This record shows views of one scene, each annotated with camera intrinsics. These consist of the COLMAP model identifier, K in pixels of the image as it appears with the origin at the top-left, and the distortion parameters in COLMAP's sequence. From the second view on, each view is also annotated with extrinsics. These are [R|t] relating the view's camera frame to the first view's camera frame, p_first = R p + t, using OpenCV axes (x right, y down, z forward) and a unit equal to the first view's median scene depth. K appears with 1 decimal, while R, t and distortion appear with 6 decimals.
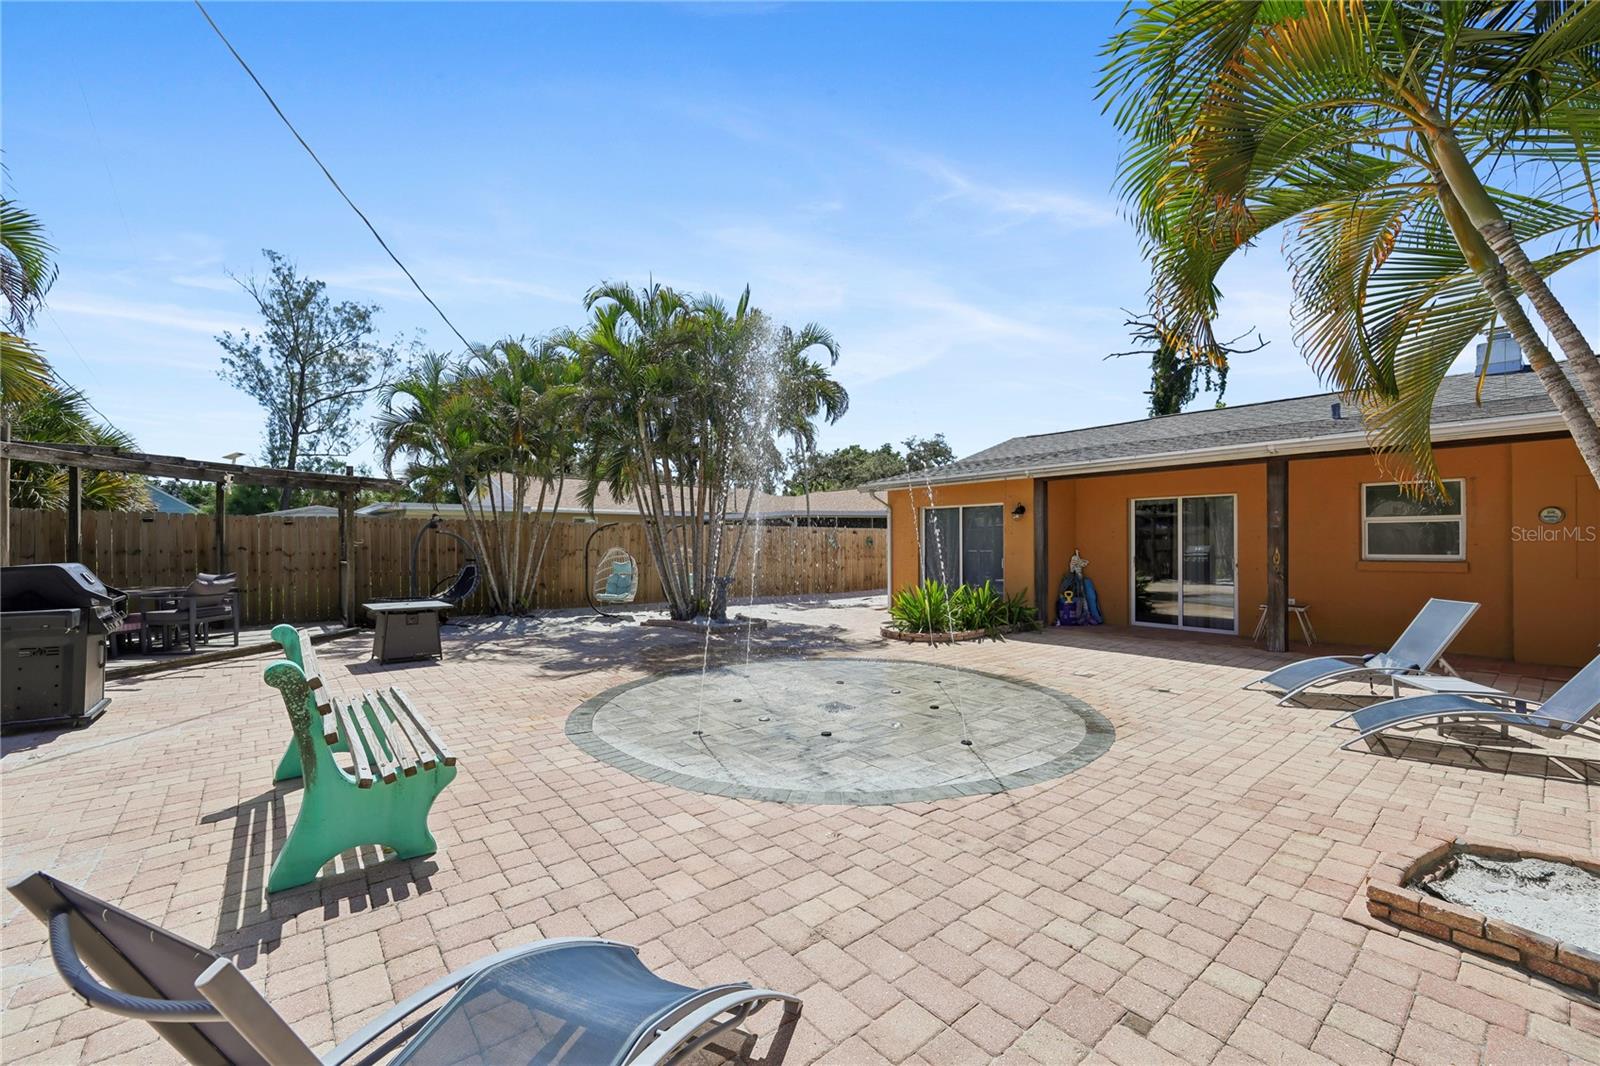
lens RADIAL K [[639.6, 0, 798.9], [0, 639.6, 546.4], [0, 0, 1]] dist [-0.001329, -0.000208]
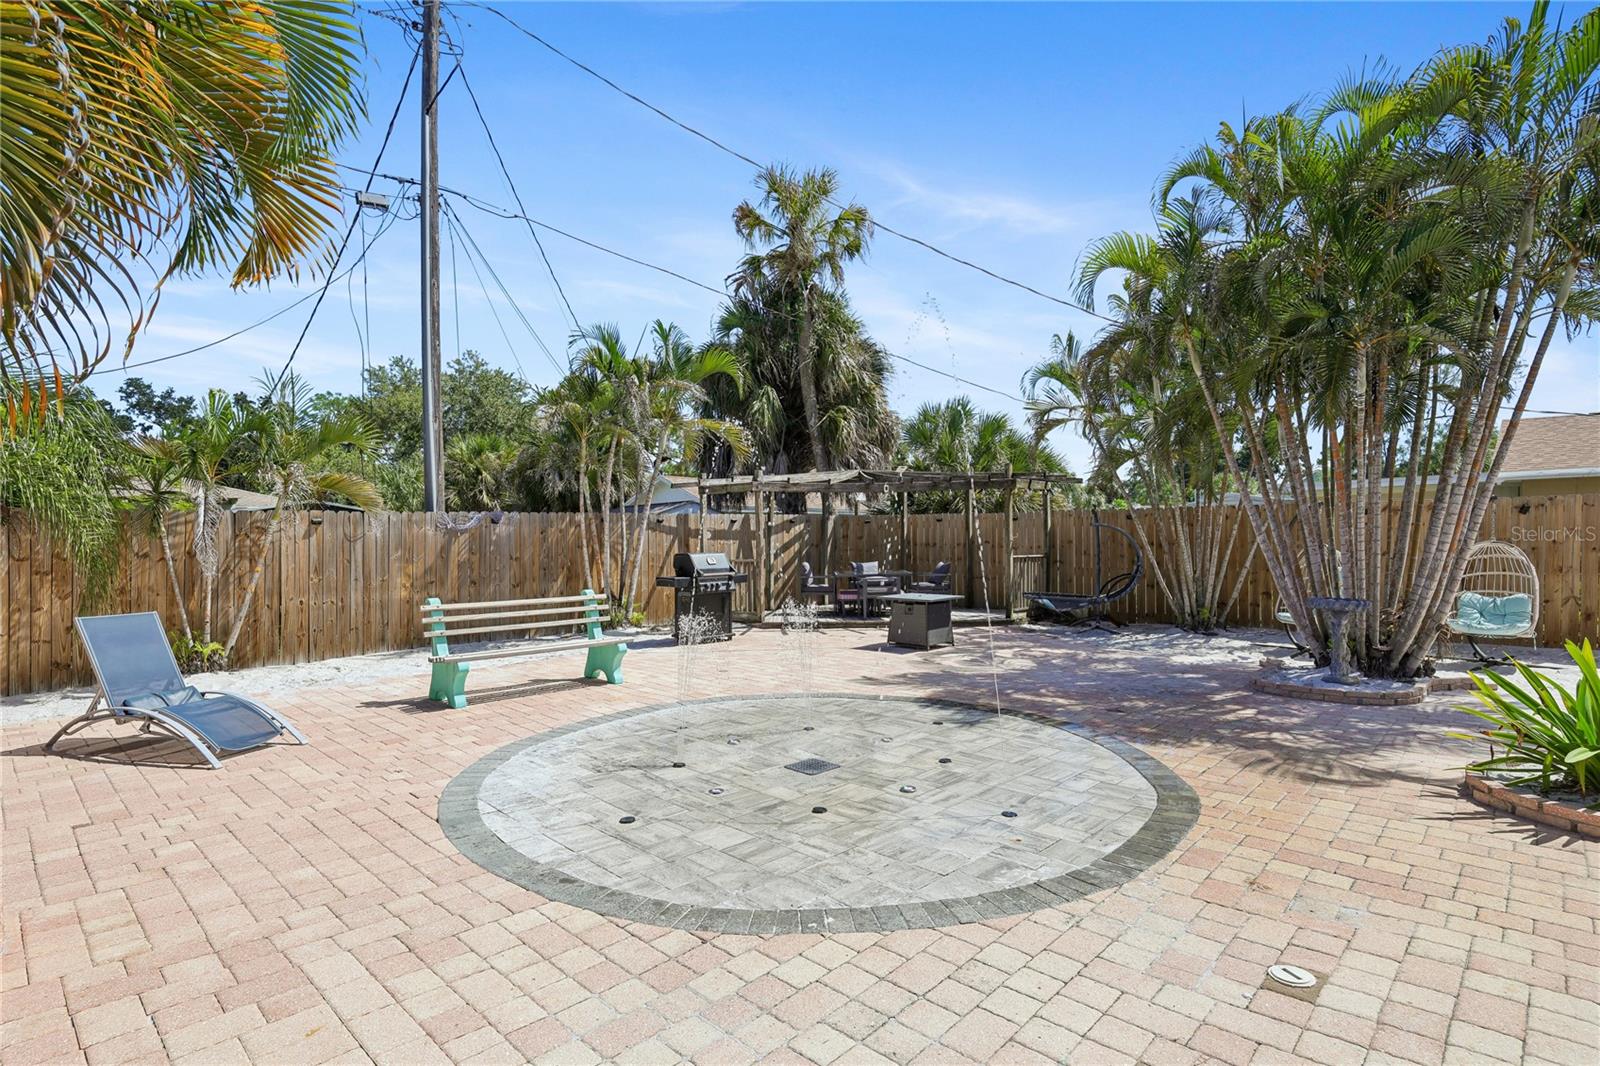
lens RADIAL K [[814.5, 0, 799.1], [0, 814.5, 534.3], [0, 0, 1]] dist [0.004939, 0.000875]
pose [[0.104106, -0.005449, -0.994551, 1.245593], [0.004524, 0.999977, -0.005005, -0.007867], [0.994556, -0.003978, 0.104128, 1.146958]]
